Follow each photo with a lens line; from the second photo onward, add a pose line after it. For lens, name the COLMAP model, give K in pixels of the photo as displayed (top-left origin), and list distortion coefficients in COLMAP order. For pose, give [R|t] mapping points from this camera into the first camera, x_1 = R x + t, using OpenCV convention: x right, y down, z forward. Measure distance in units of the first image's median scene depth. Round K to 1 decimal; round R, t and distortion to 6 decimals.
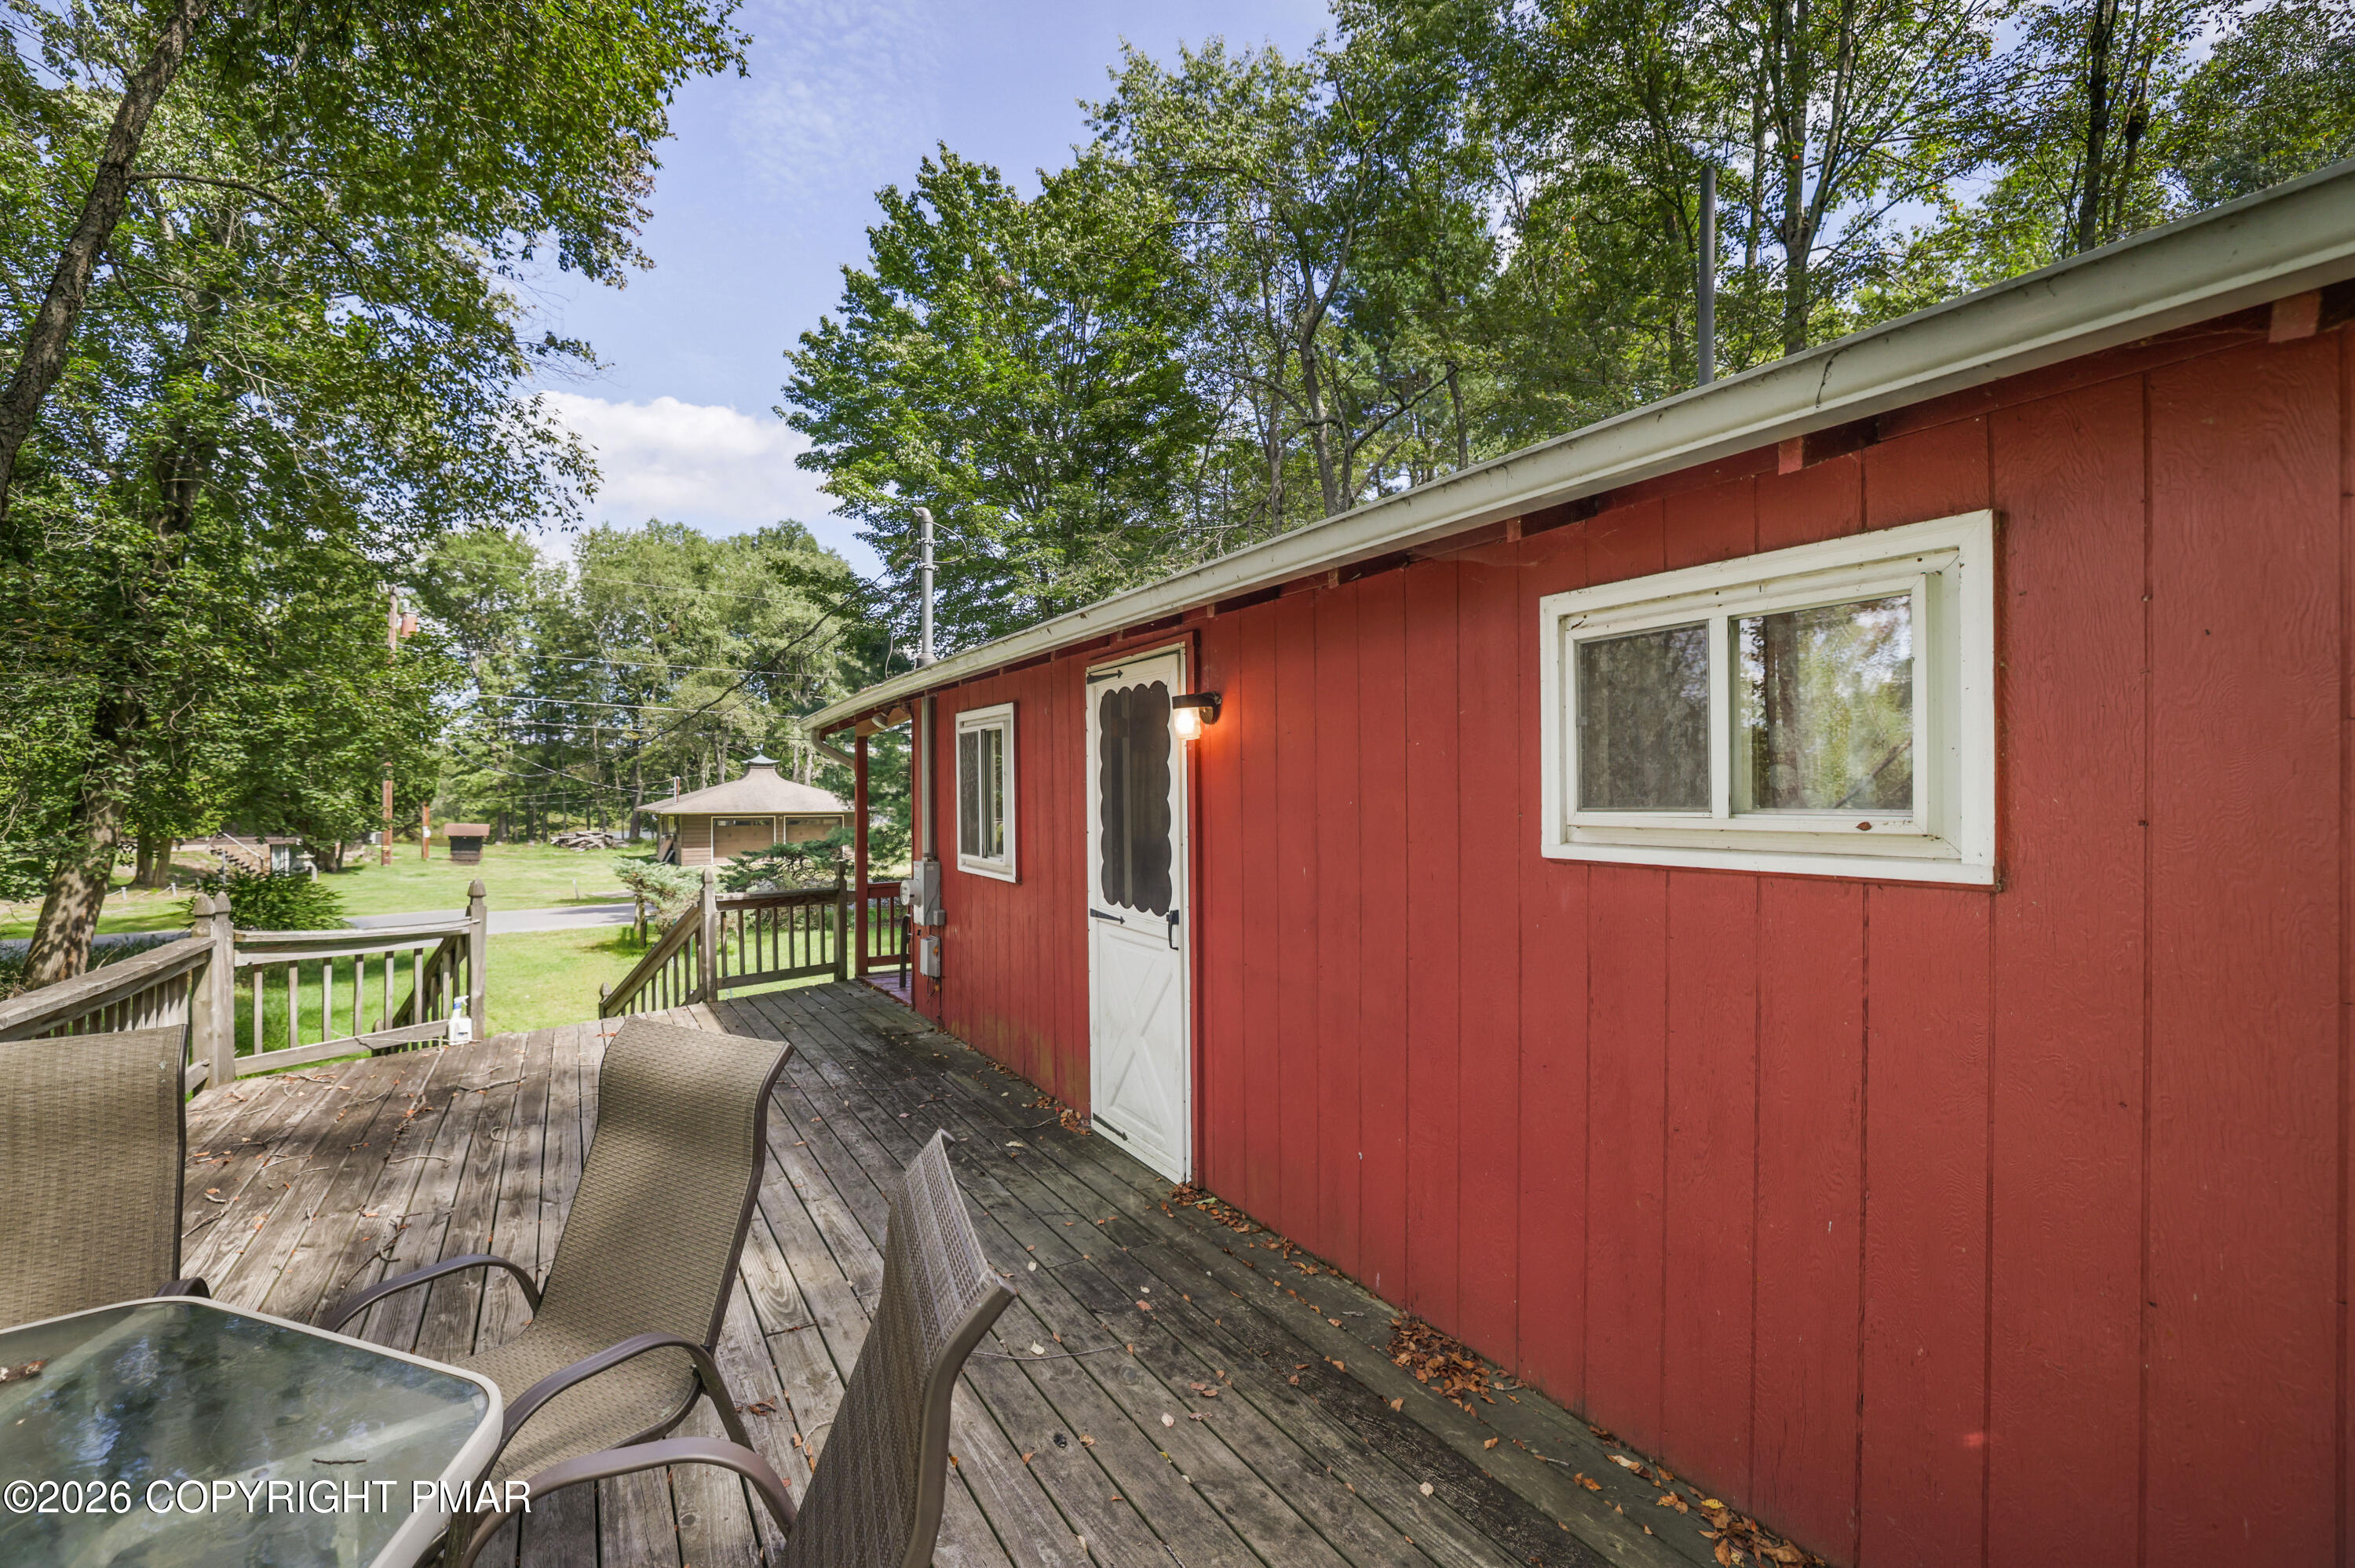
lens RADIAL K [[1009.0, 0, 1160.3], [0, 1009.0, 806.5], [0, 0, 1]] dist [-0.051693, 0.018296]
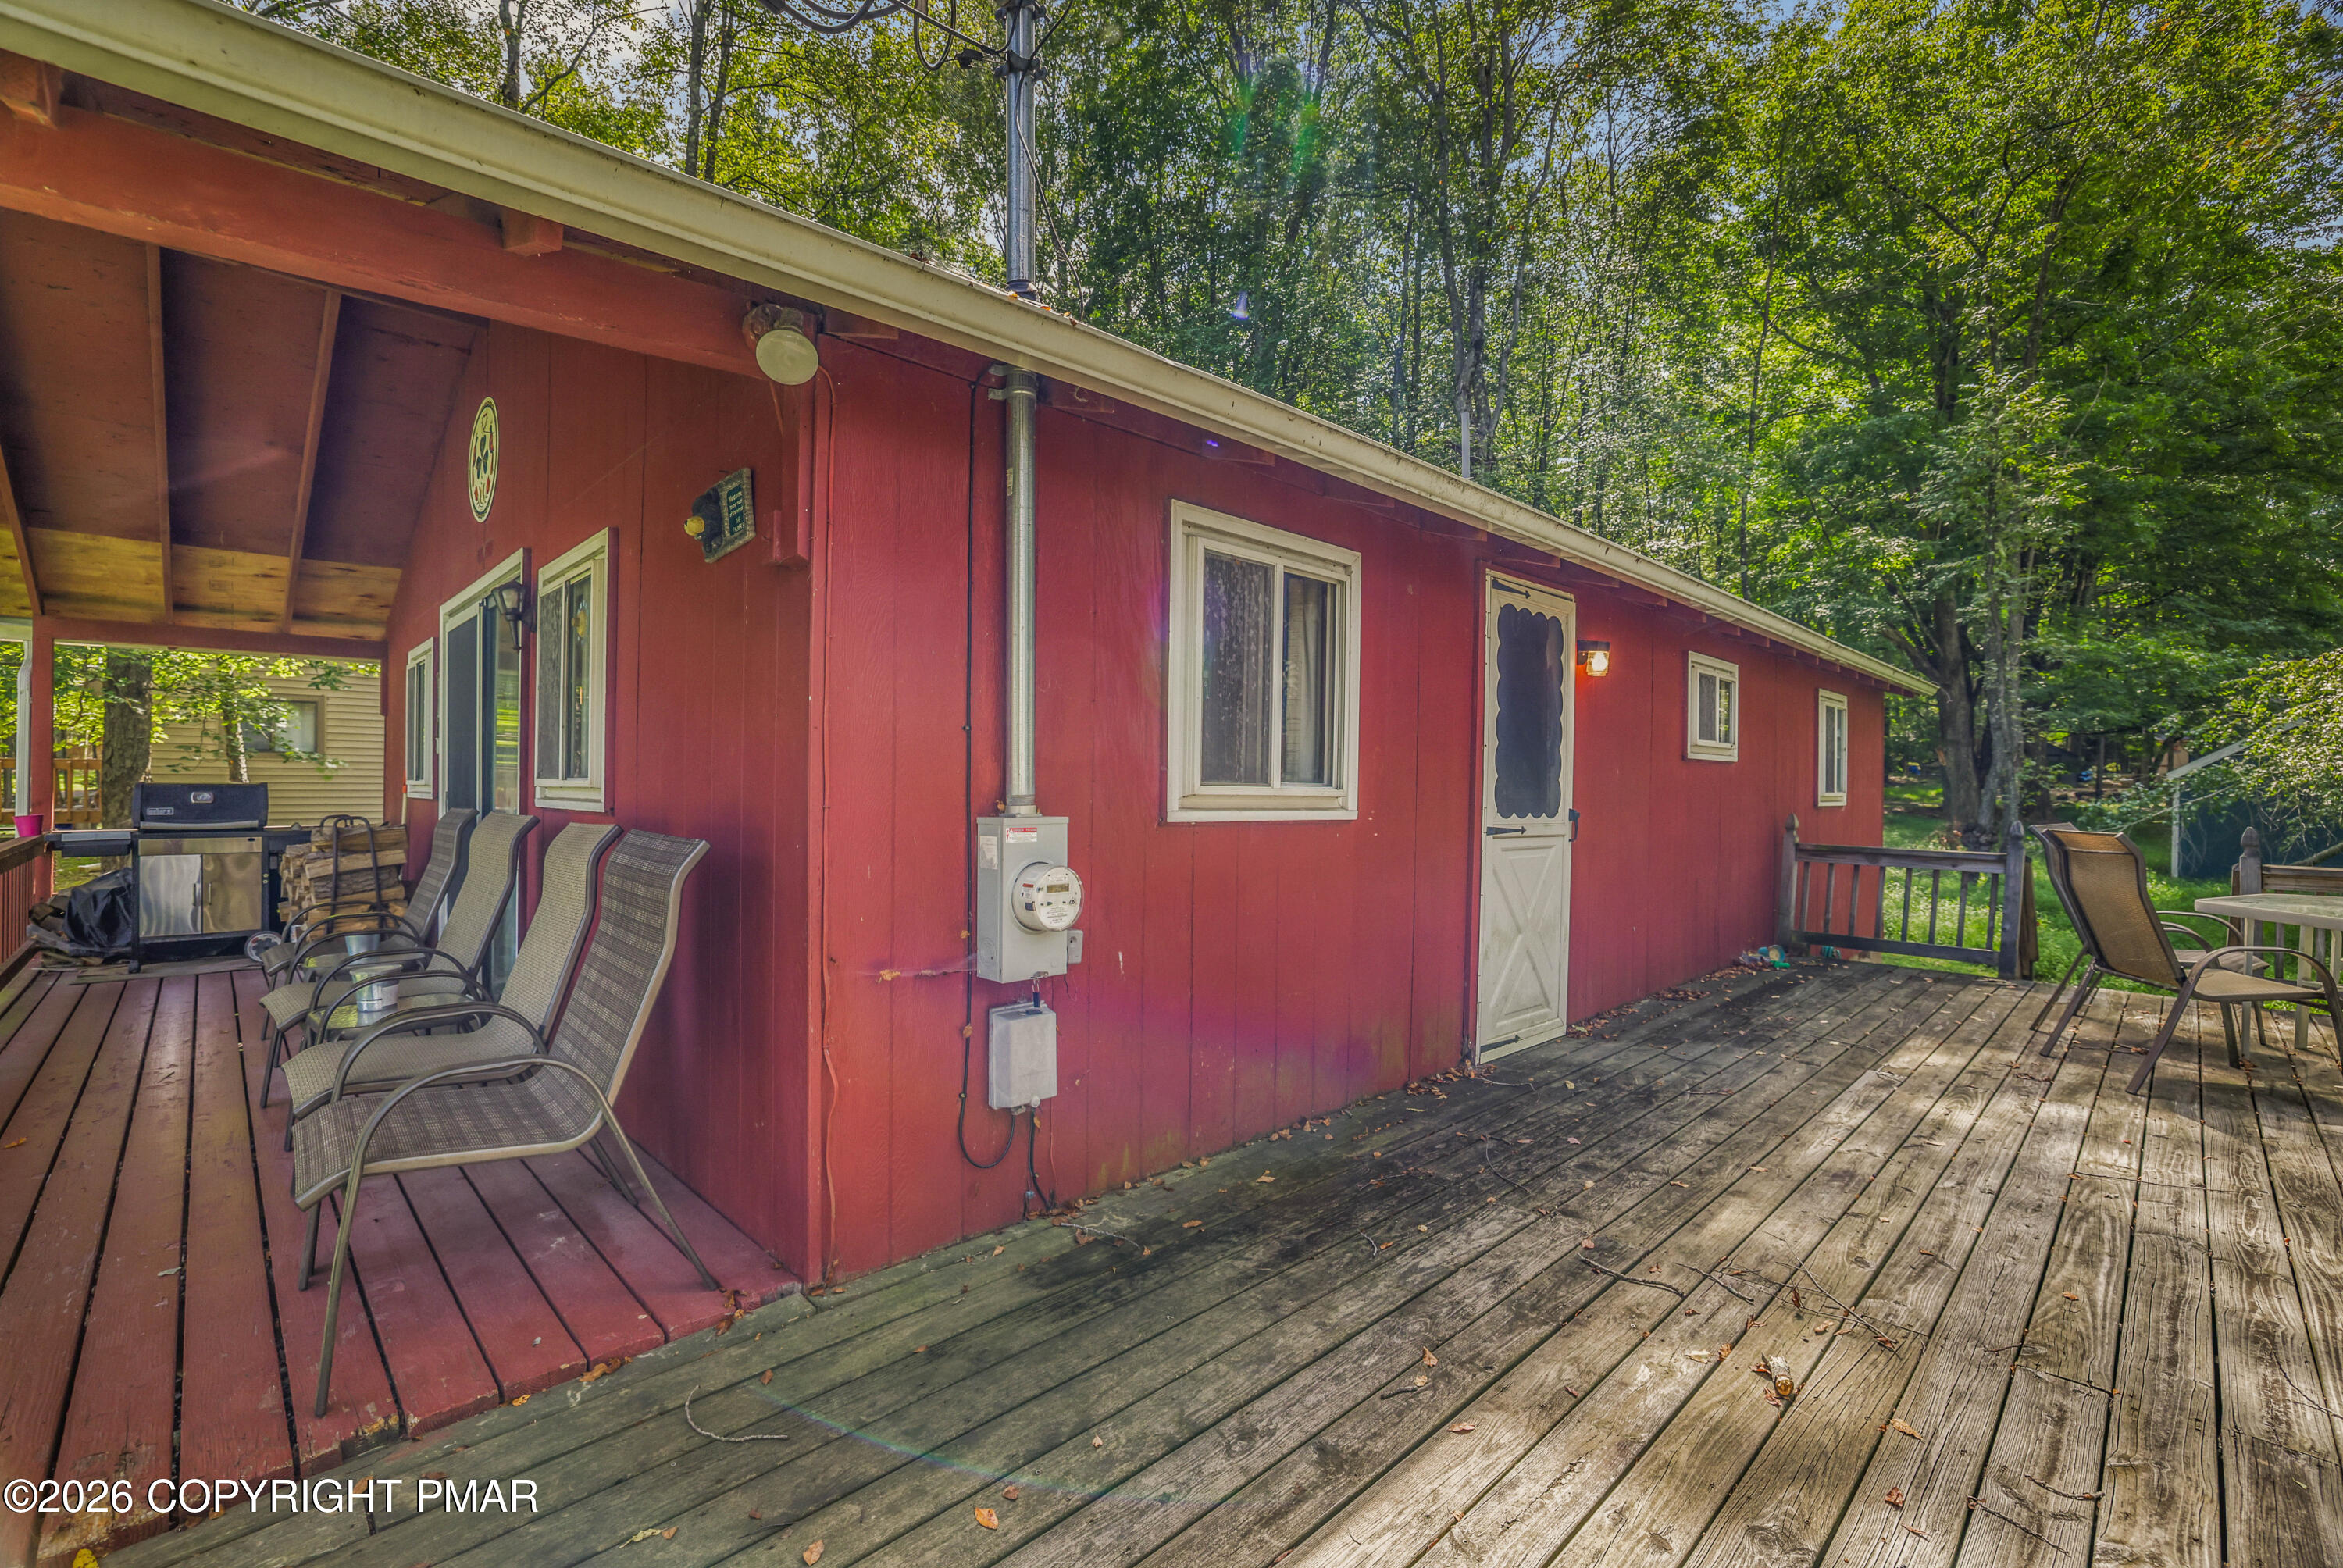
lens RADIAL K [[1003.9, 0, 1154.4], [0, 1003.9, 806.4], [0, 0, 1]] dist [-0.051693, 0.018296]
pose [[-0.214875, -0.023679, 0.976354, -0.905290], [0.001393, 0.999698, 0.024552, 0.058973], [-0.976641, 0.006636, -0.214777, 1.501648]]
